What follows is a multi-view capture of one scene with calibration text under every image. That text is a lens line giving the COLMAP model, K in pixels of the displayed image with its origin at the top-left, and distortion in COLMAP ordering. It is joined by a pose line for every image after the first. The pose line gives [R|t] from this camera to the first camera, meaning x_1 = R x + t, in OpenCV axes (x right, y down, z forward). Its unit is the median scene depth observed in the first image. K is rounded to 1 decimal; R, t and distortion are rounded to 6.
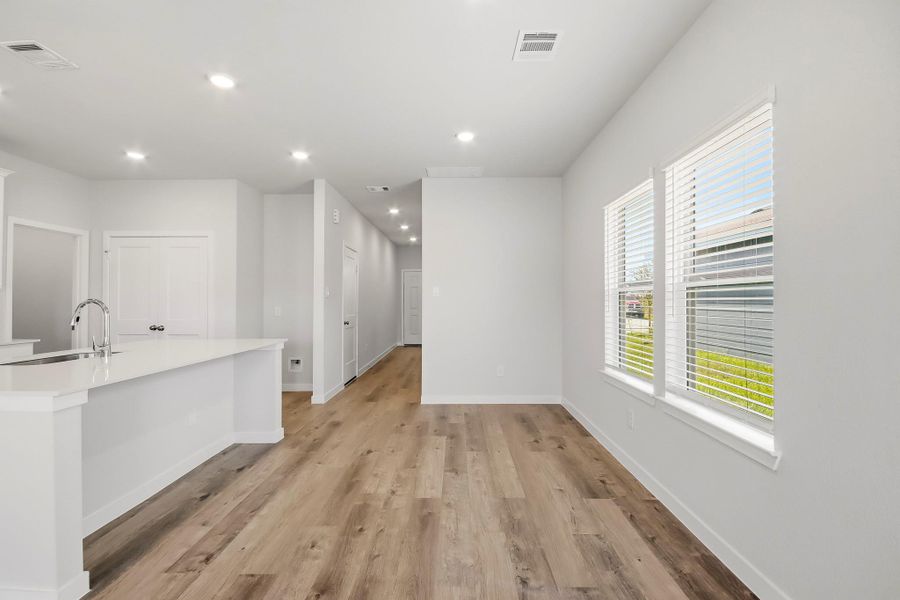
lens RADIAL K [[424.3, 0, 450.1], [0, 424.3, 302.3], [0, 0, 1]] dist [-0.001605, 0.000526]
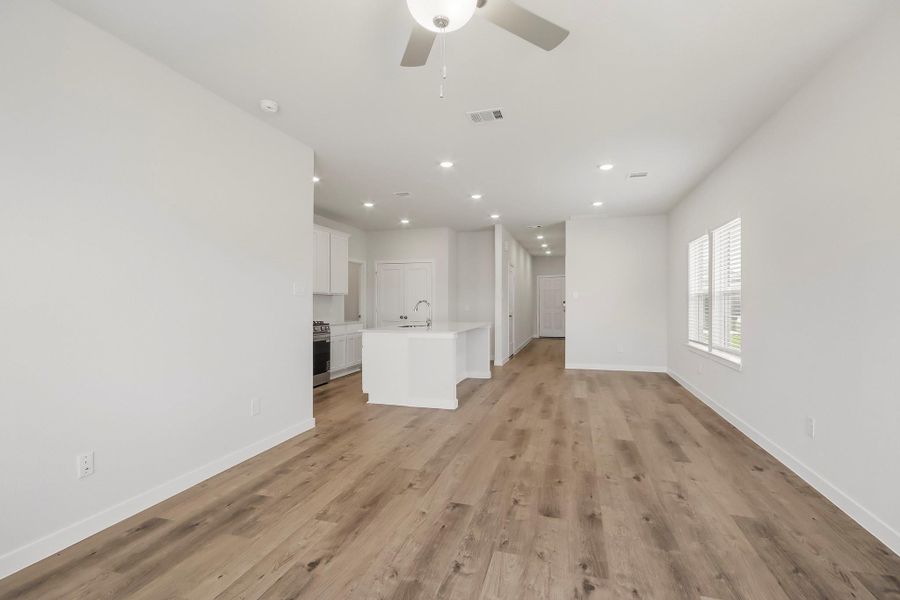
lens RADIAL K [[424.3, 0, 446.4], [0, 424.3, 301.8], [0, 0, 1]] dist [-0.001605, 0.000526]
pose [[0.960195, -0.000046, -0.279330, -0.053474], [-0.000842, 0.999995, -0.003060, 0.004006], [0.279329, 0.003174, 0.960190, -0.595596]]
